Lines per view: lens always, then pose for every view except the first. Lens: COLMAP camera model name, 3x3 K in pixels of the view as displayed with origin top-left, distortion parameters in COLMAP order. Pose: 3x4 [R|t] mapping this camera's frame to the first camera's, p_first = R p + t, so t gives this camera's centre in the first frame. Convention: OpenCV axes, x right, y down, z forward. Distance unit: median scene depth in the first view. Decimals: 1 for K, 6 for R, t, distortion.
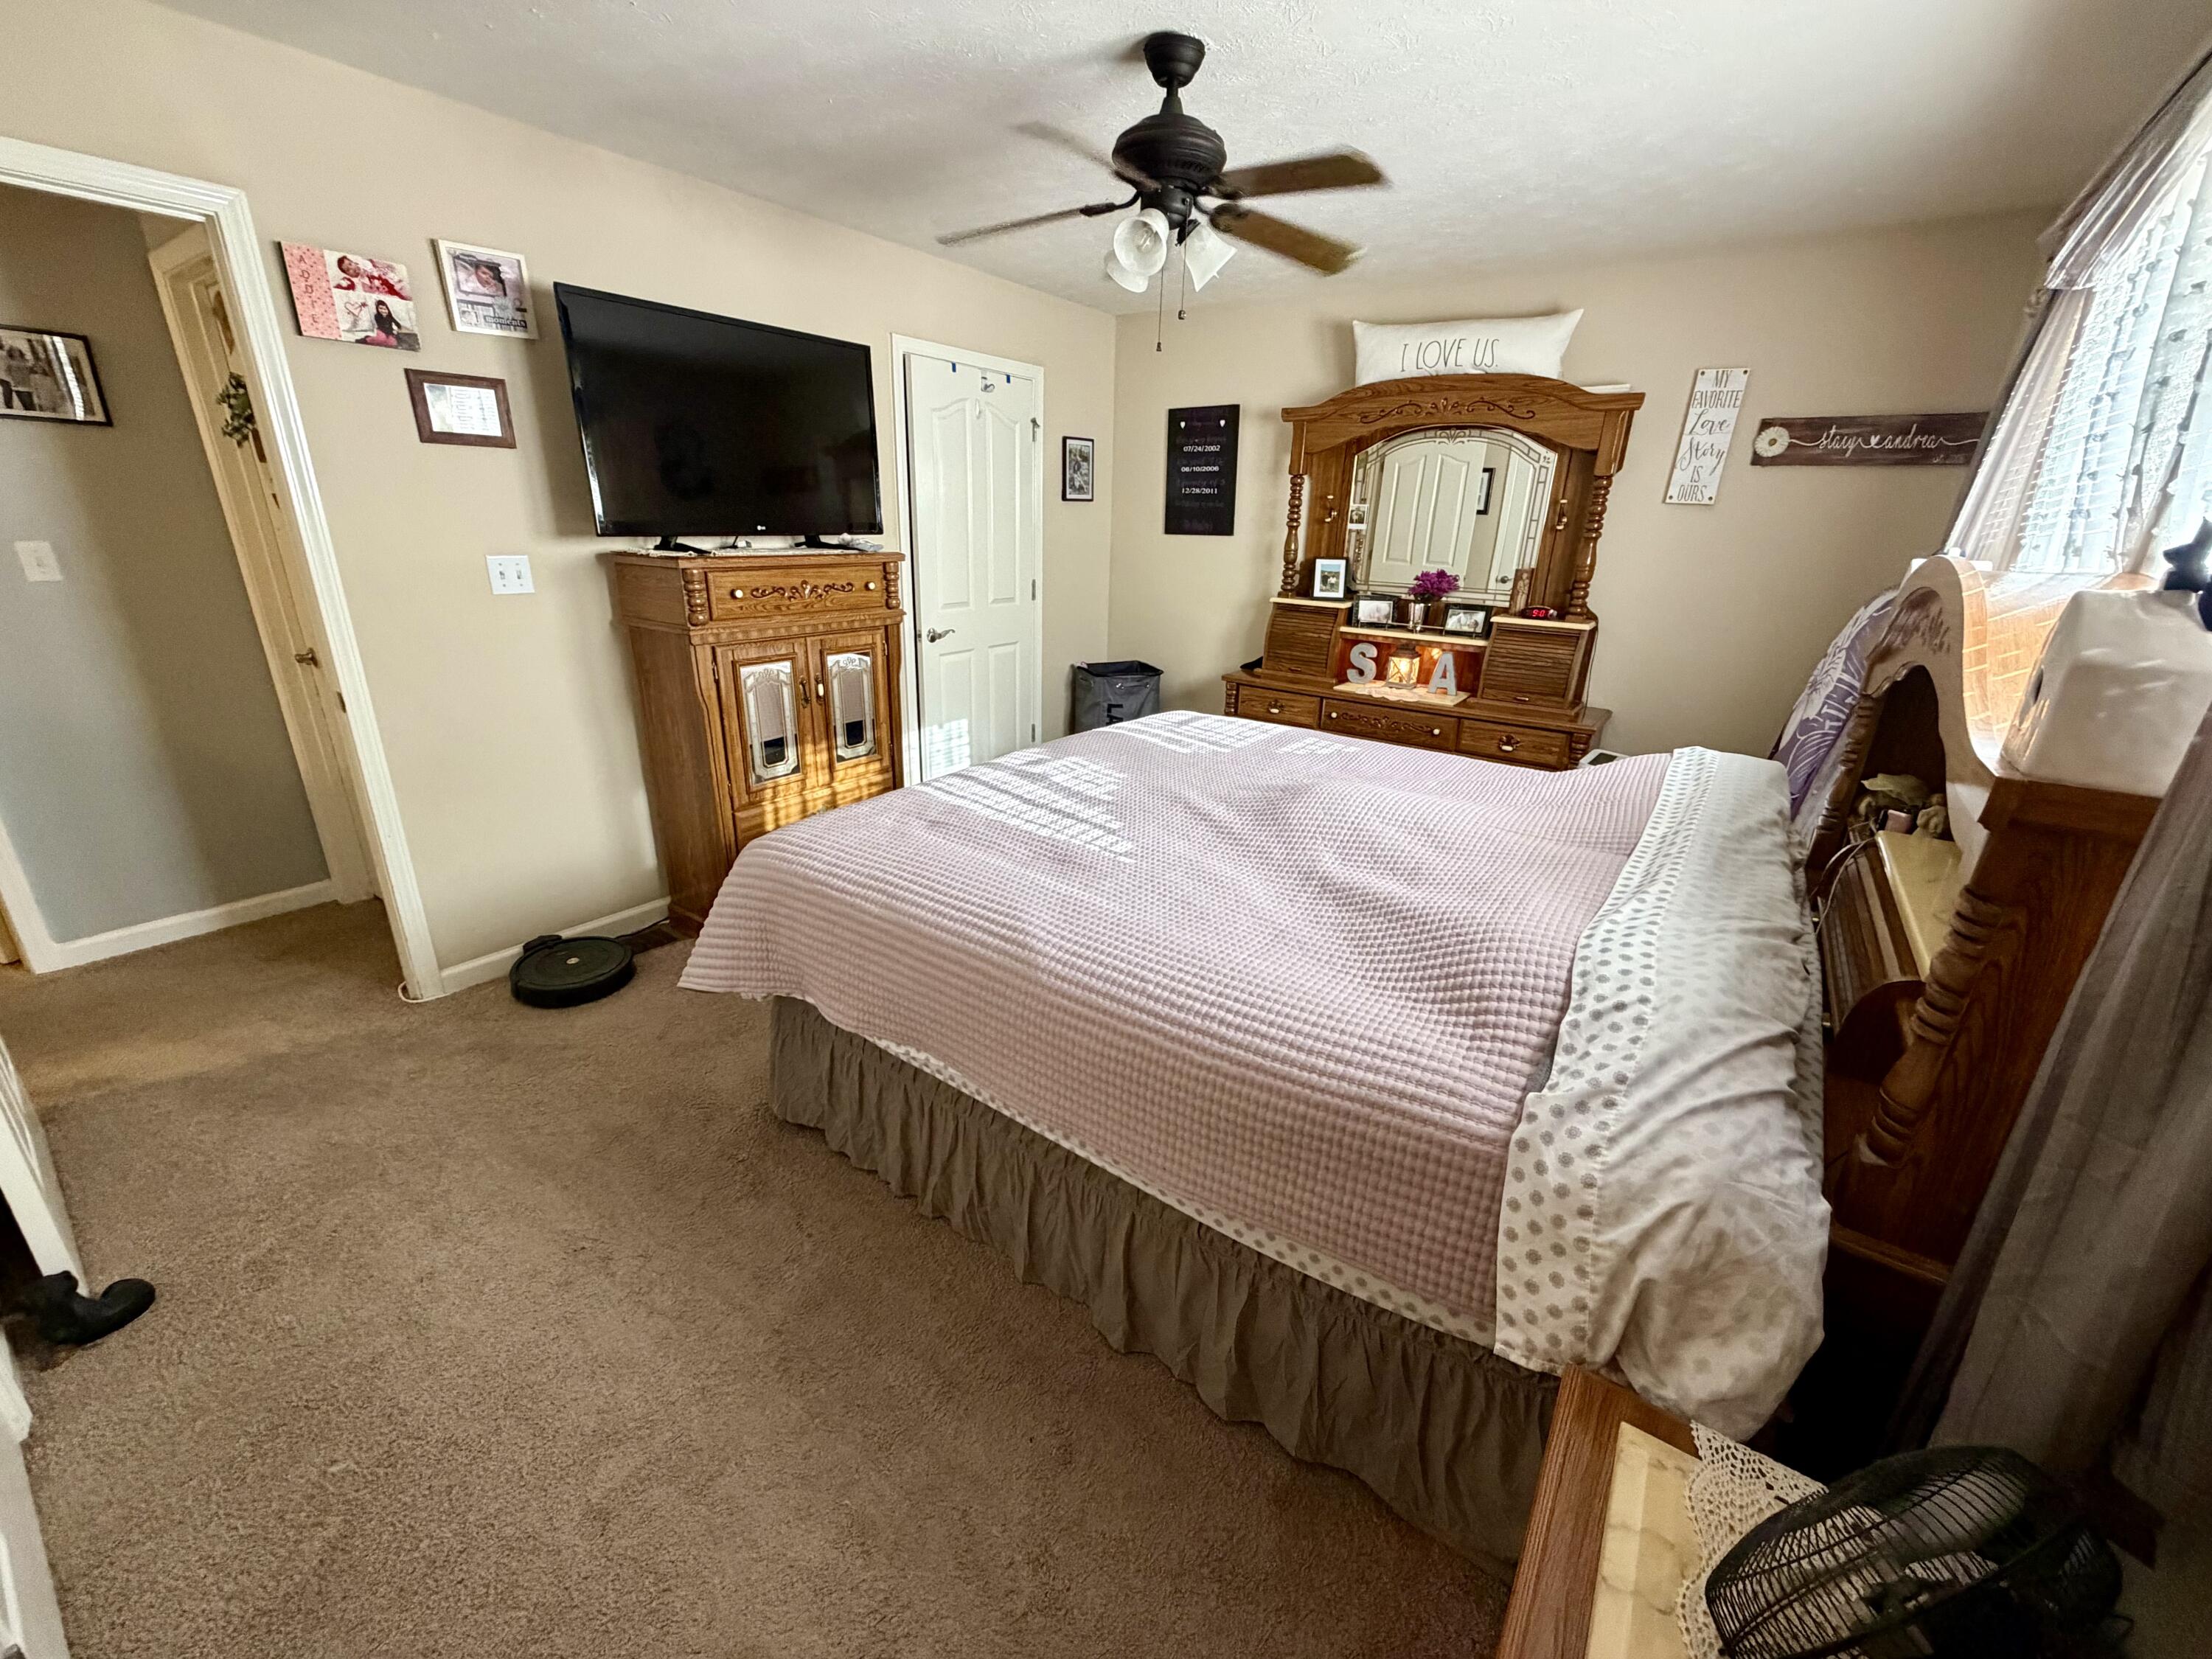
lens RADIAL K [[885.9, 0, 1102.8], [0, 885.9, 832.4], [0, 0, 1]] dist [-0.001942, -0.000577]
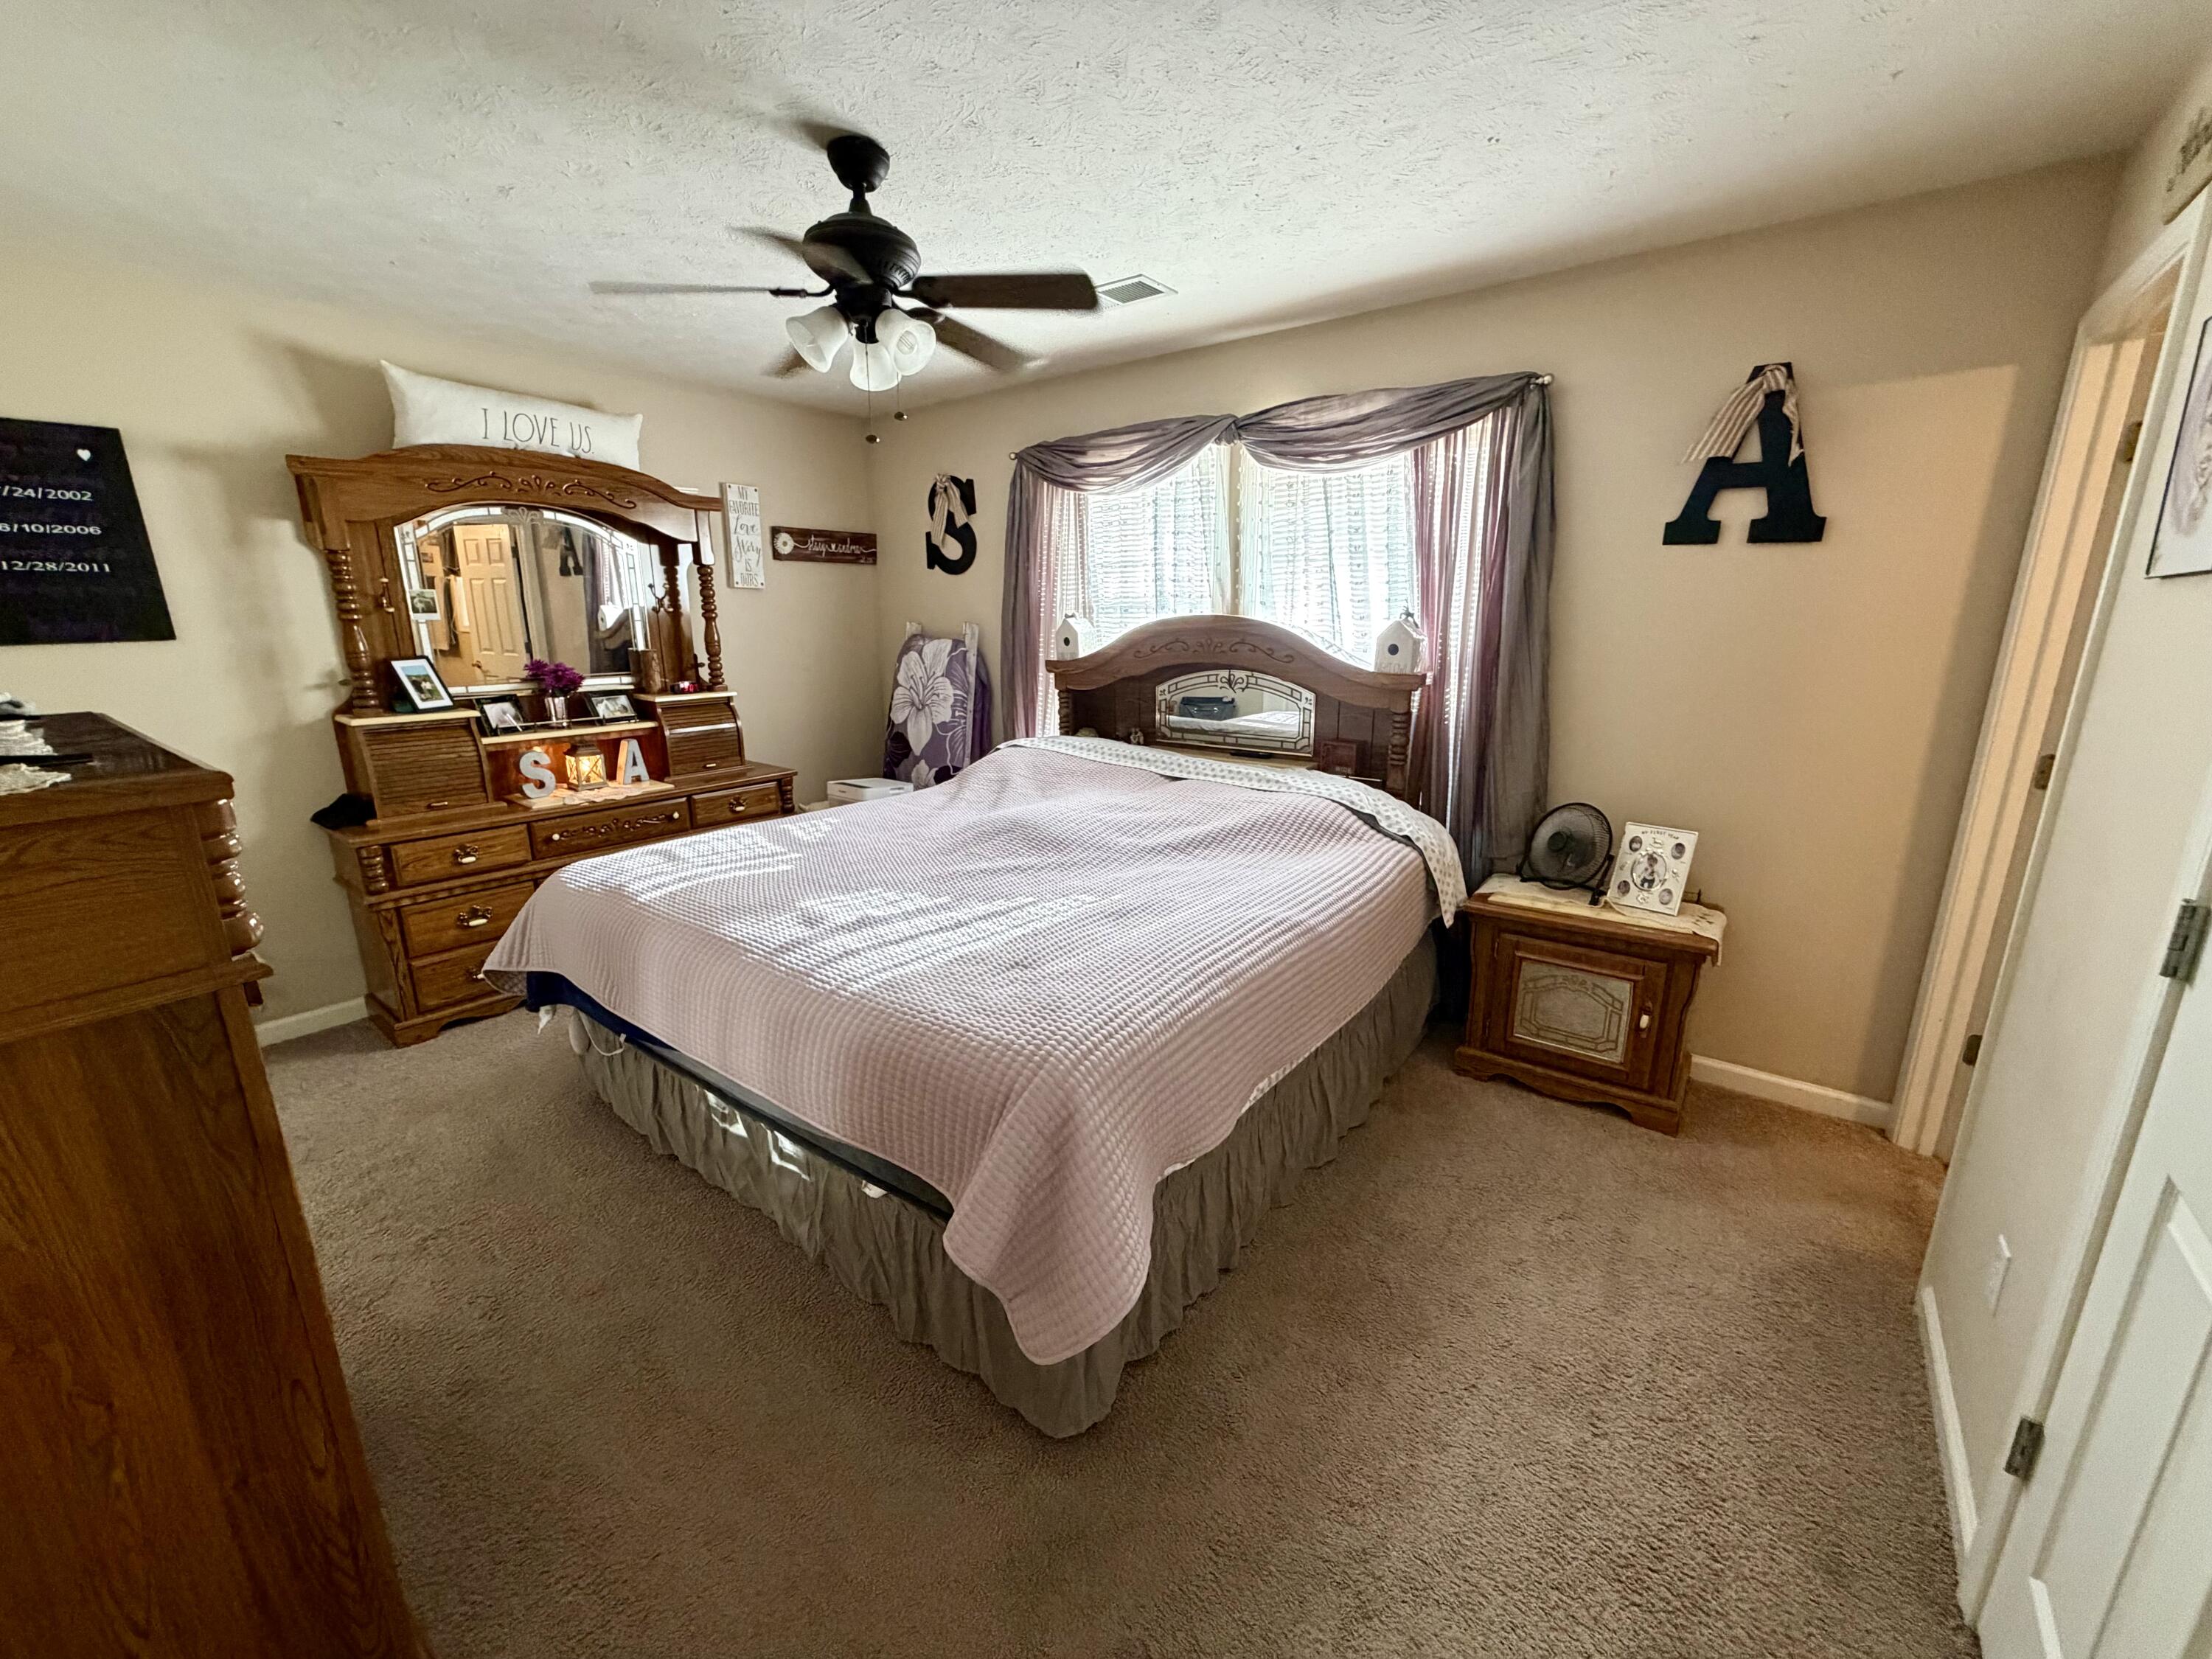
lens RADIAL K [[885.9, 0, 1103.7], [0, 885.9, 829.5], [0, 0, 1]] dist [-0.001942, -0.000577]
pose [[0.019536, -0.267368, 0.963396, -0.713447], [0.342120, 0.907199, 0.244834, -0.226458], [-0.939453, 0.324814, 0.109195, 0.579393]]
